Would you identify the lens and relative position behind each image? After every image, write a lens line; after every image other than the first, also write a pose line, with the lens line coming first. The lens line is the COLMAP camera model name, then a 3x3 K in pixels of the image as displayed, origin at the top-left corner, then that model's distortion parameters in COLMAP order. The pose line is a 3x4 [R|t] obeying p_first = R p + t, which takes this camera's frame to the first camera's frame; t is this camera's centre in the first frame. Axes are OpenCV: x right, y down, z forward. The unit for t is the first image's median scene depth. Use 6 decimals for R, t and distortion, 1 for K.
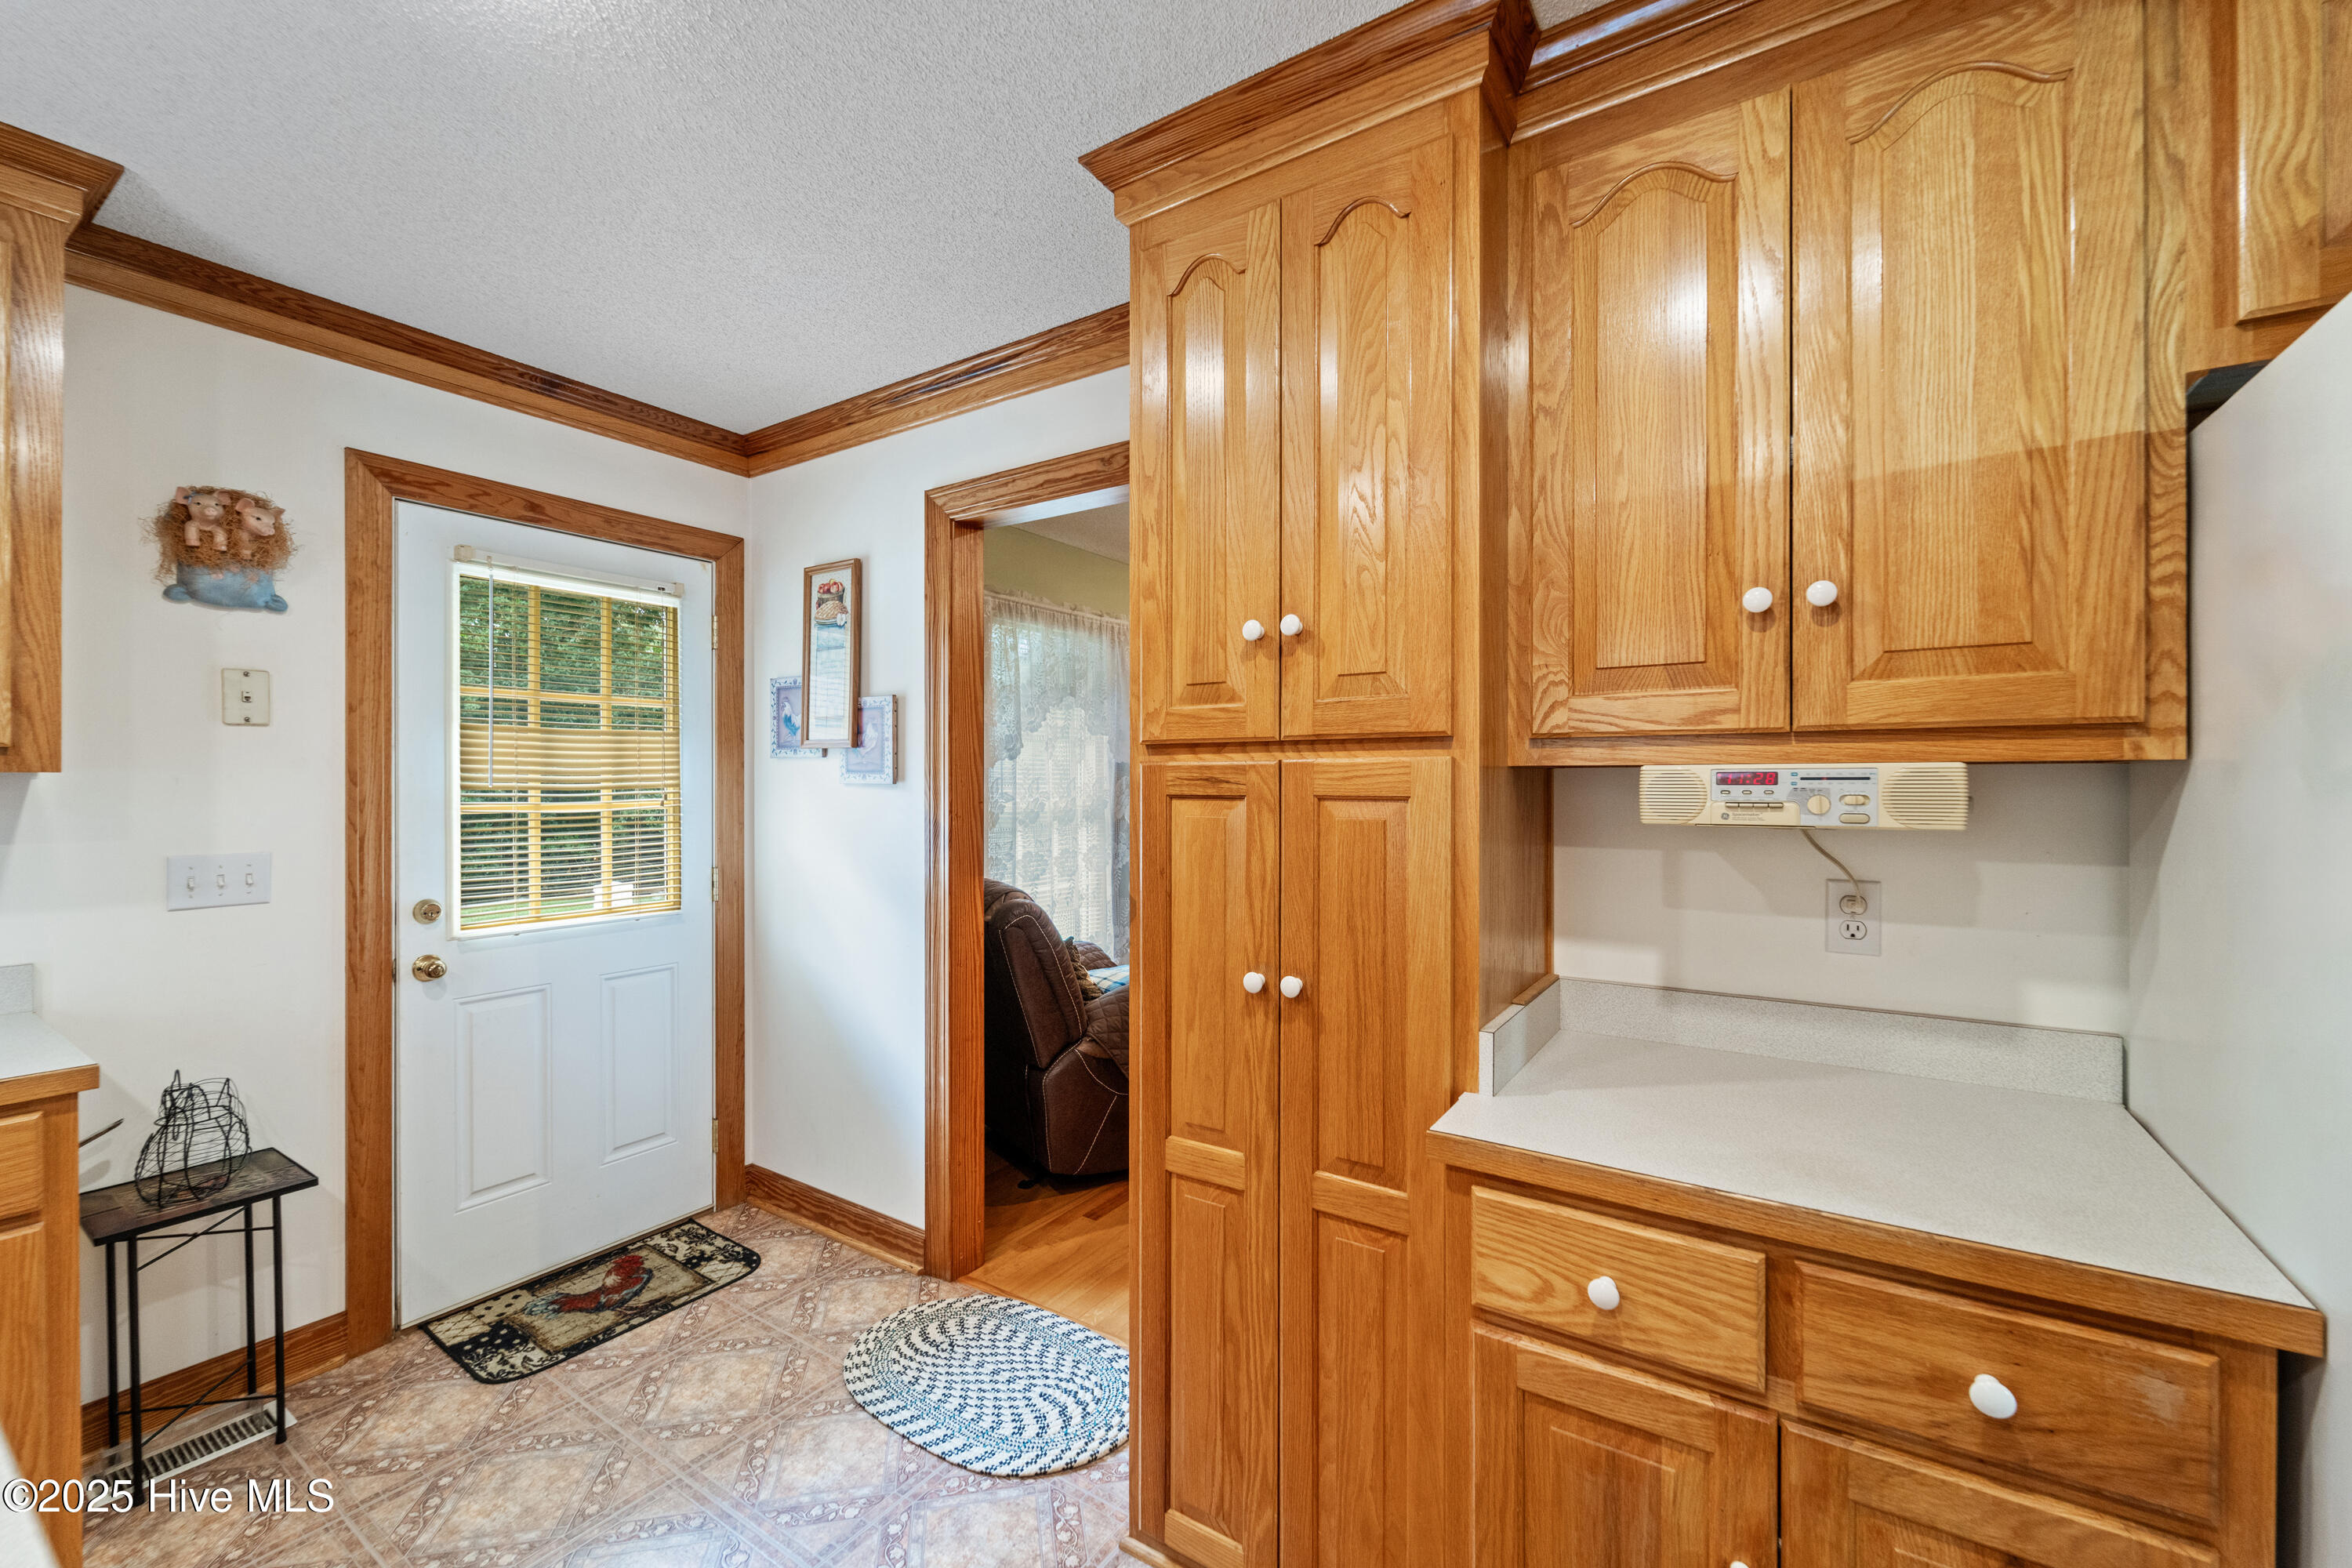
lens RADIAL K [[945.0, 0, 1171.1], [0, 945.0, 785.5], [0, 0, 1]] dist [-0.004418, -0.001644]
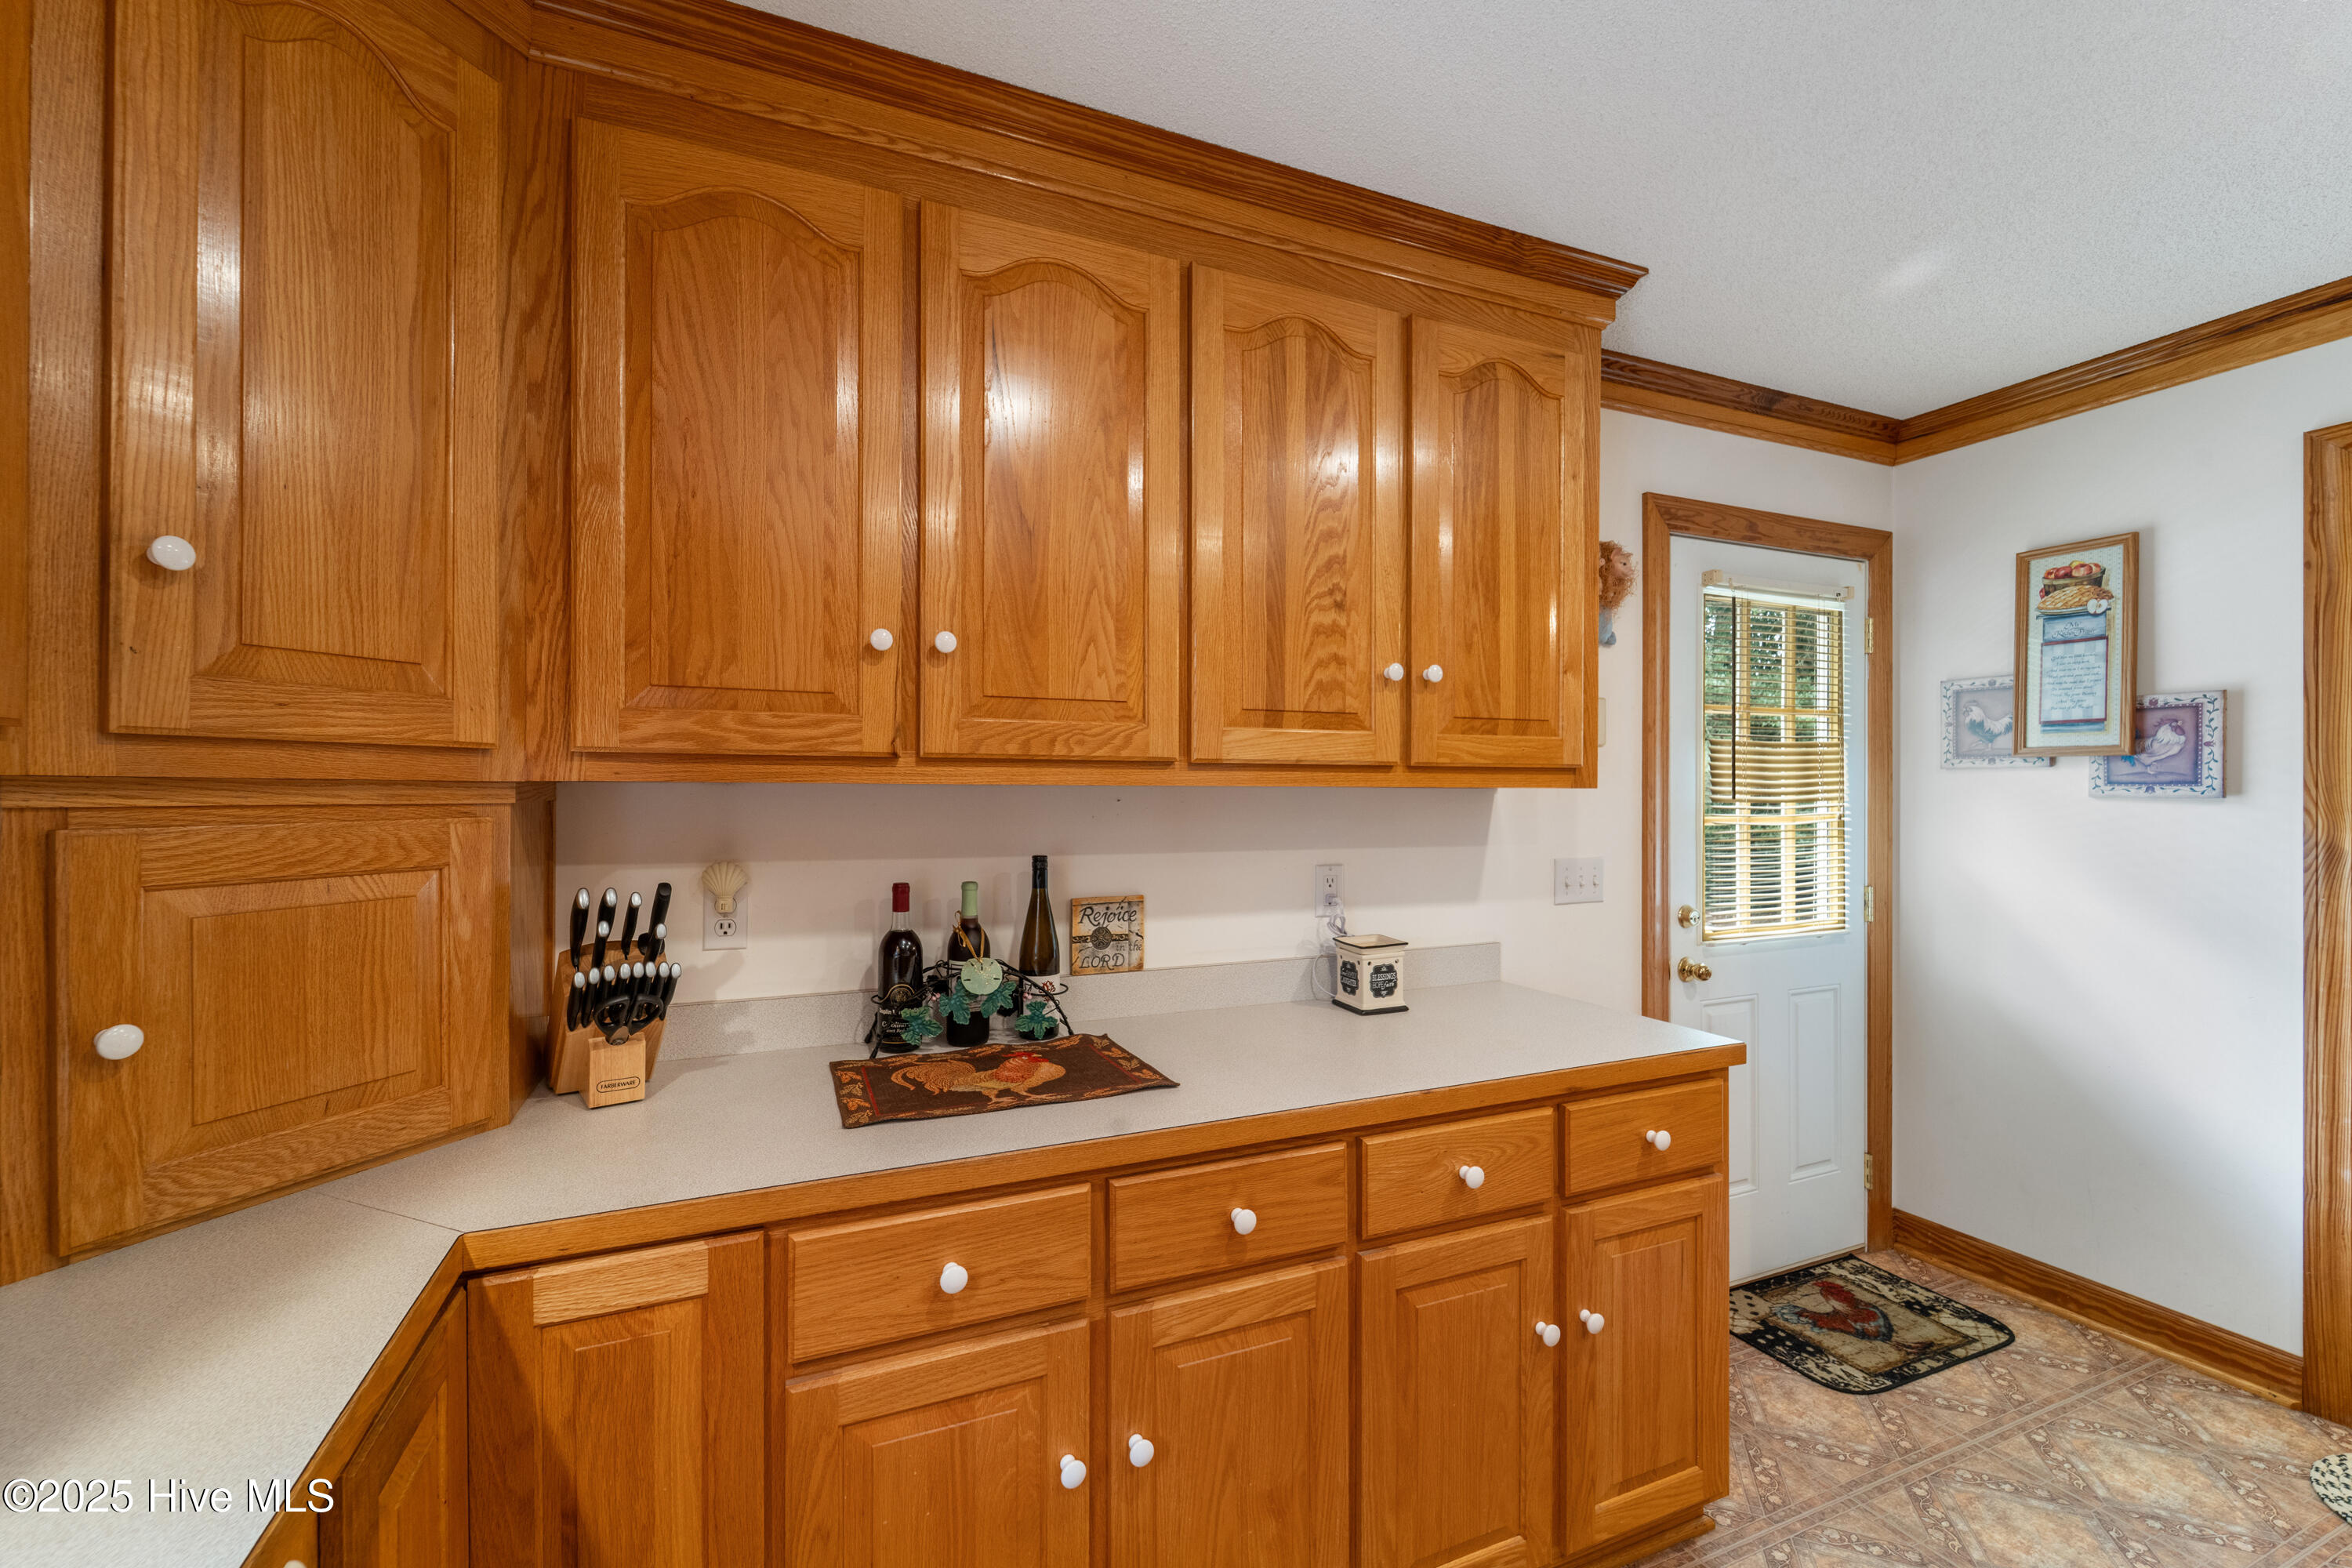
lens RADIAL K [[945.0, 0, 1121.5], [0, 945.0, 795.4], [0, 0, 1]] dist [-0.004418, -0.001644]
pose [[0.823373, 0.003369, -0.567491, -0.617685], [-0.002701, 0.999994, 0.002019, -0.003687], [0.567494, -0.000130, 0.823377, -0.213008]]
